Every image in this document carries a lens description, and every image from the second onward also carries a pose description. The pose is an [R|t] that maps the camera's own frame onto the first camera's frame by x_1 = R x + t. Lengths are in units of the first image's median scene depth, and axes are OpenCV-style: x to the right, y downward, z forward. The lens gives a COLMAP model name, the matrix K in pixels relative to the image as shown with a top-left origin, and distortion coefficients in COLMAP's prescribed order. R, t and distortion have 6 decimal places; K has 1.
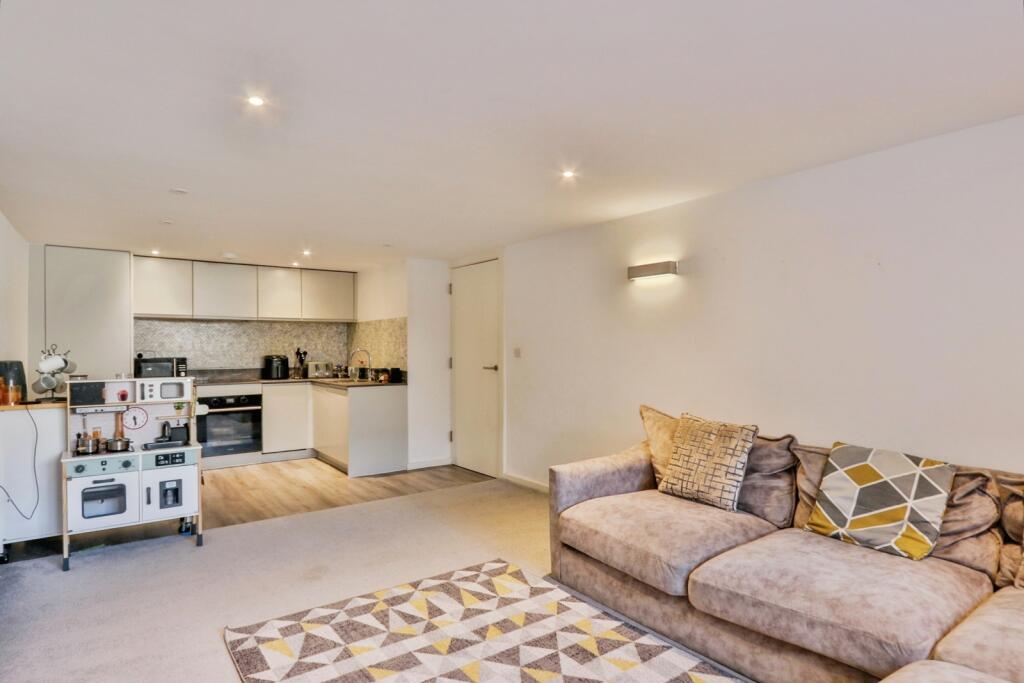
lens RADIAL K [[551.6, 0, 519.0], [0, 551.6, 351.3], [0, 0, 1]] dist [0.004000, 0.000102]
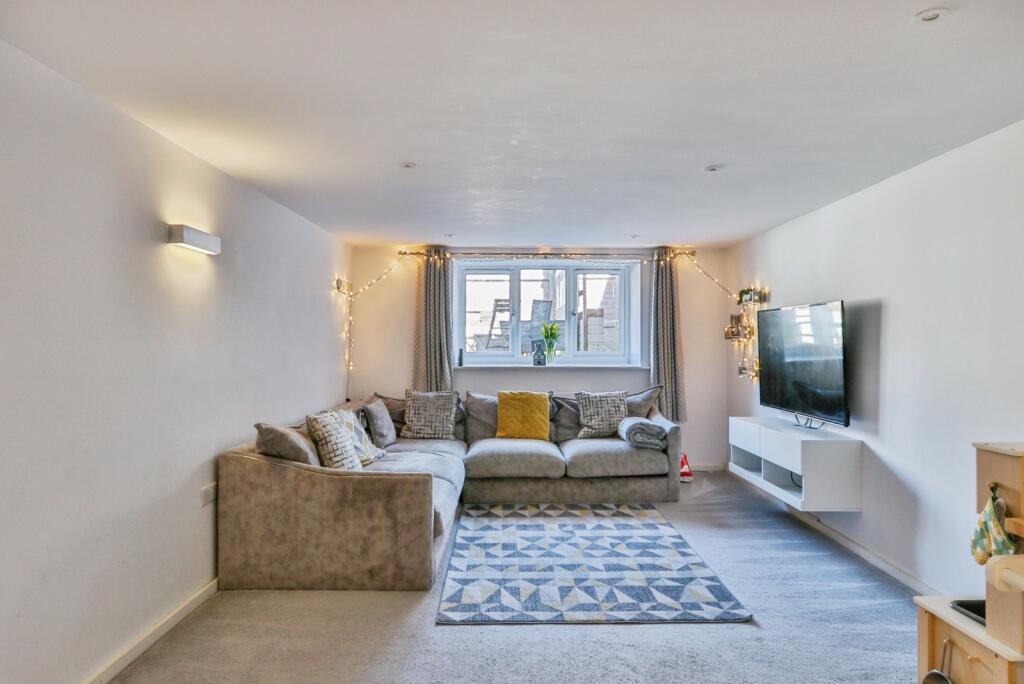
lens RADIAL K [[551.6, 0, 516.2], [0, 551.6, 341.5], [0, 0, 1]] dist [0.004000, 0.000102]
pose [[-0.781632, -0.001279, 0.623738, -0.842306], [0.003011, 0.999979, 0.005824, -0.035956], [-0.623732, 0.006430, -0.781611, 2.117520]]
